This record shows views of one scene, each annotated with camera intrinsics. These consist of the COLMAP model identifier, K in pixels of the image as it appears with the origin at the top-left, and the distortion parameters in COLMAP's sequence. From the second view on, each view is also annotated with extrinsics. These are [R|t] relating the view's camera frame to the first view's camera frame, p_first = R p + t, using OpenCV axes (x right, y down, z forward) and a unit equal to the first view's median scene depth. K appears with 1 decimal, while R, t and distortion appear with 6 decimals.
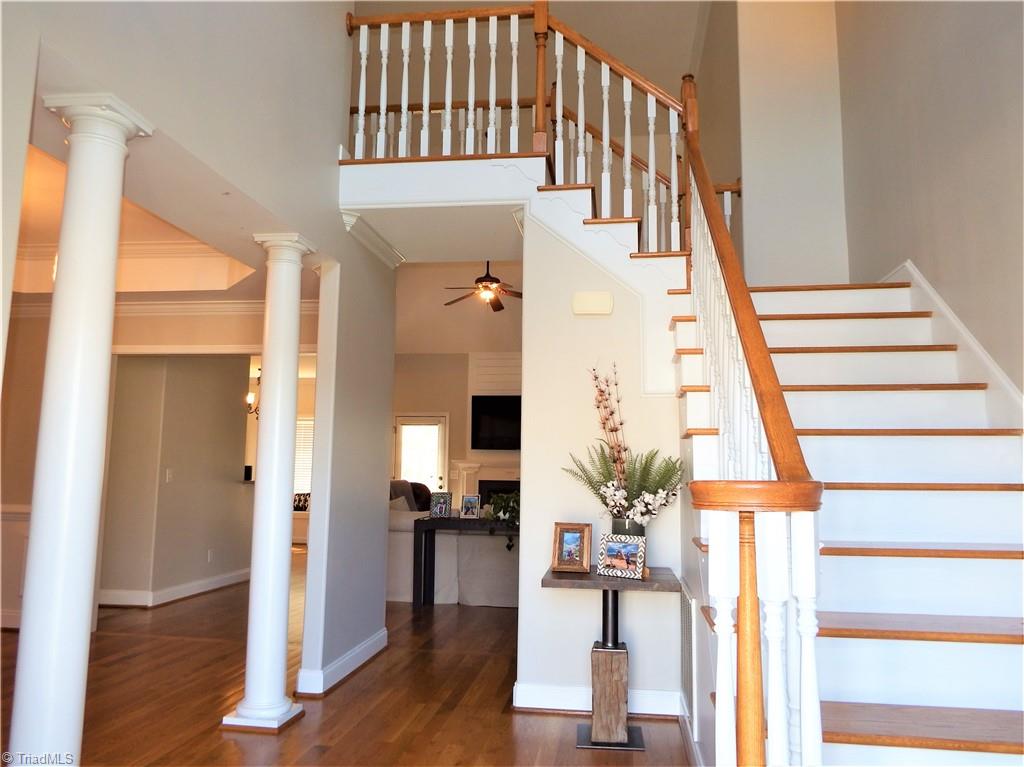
lens RADIAL K [[745.9, 0, 512.0], [0, 745.9, 383.5], [0, 0, 1]] dist [0.061813, -0.000505]
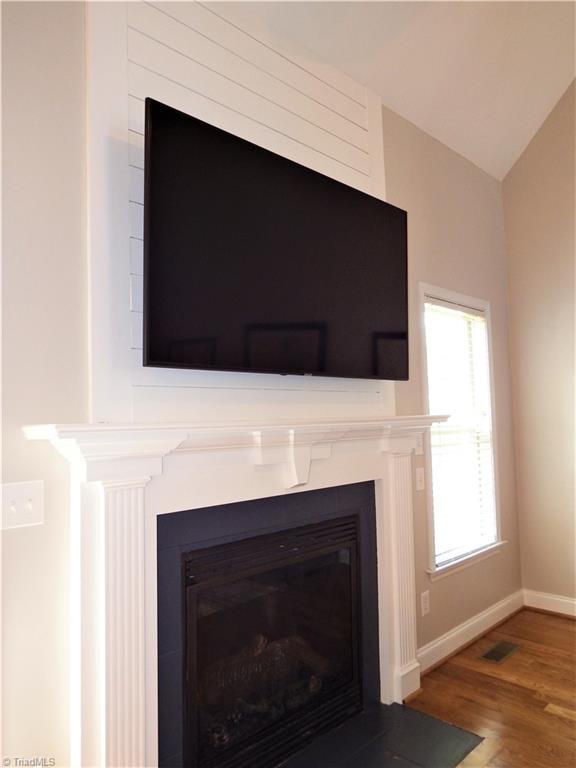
lens RADIAL K [[556.5, 0, 288.0], [0, 556.5, 384.0], [0, 0, 1]] dist [-0.010358, -0.000058]
pose [[0.600507, 0.024496, 0.799244, -0.145252], [-0.075616, 0.996791, 0.026263, 0.084835], [-0.796036, -0.076206, 0.600433, 0.871802]]
